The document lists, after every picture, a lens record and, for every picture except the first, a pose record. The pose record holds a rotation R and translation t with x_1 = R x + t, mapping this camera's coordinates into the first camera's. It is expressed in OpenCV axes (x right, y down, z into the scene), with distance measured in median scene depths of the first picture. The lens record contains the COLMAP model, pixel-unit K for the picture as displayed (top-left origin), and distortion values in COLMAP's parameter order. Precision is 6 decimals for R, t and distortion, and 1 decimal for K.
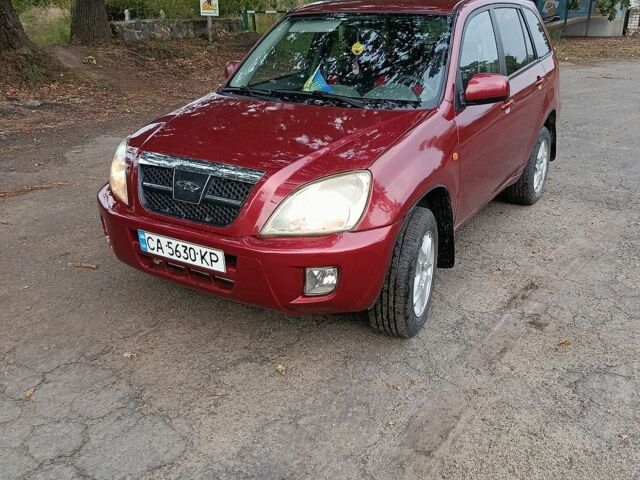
lens RADIAL K [[596.1, 0, 322.6], [0, 596.1, 244.4], [0, 0, 1]] dist [0.013926, -0.047592]
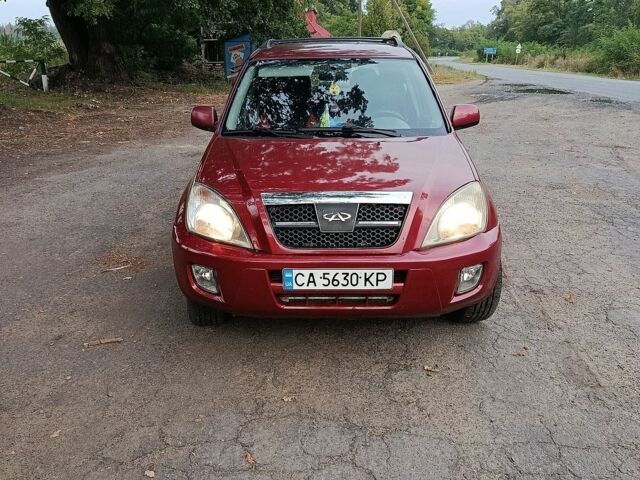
lens RADIAL K [[596.1, 0, 320.5], [0, 596.1, 240.0], [0, 0, 1]] dist [0.013926, -0.047592]
pose [[0.855732, -0.152463, 0.494447, -0.772420], [0.193076, 0.980670, -0.031764, -0.029371], [-0.480046, 0.122647, 0.868627, 0.107824]]
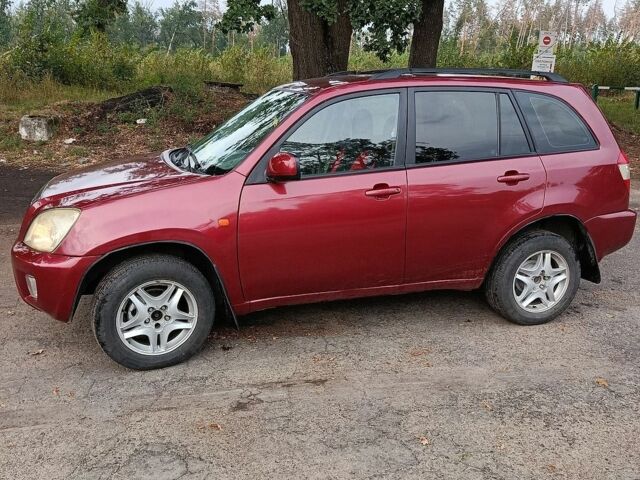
lens RADIAL K [[596.1, 0, 321.7], [0, 596.1, 240.1], [0, 0, 1]] dist [0.013926, -0.047592]
pose [[0.747333, 0.194167, -0.635447, 1.227490], [-0.255235, 0.966867, -0.004740, -0.191763], [0.613472, 0.165731, 0.772130, 0.329427]]
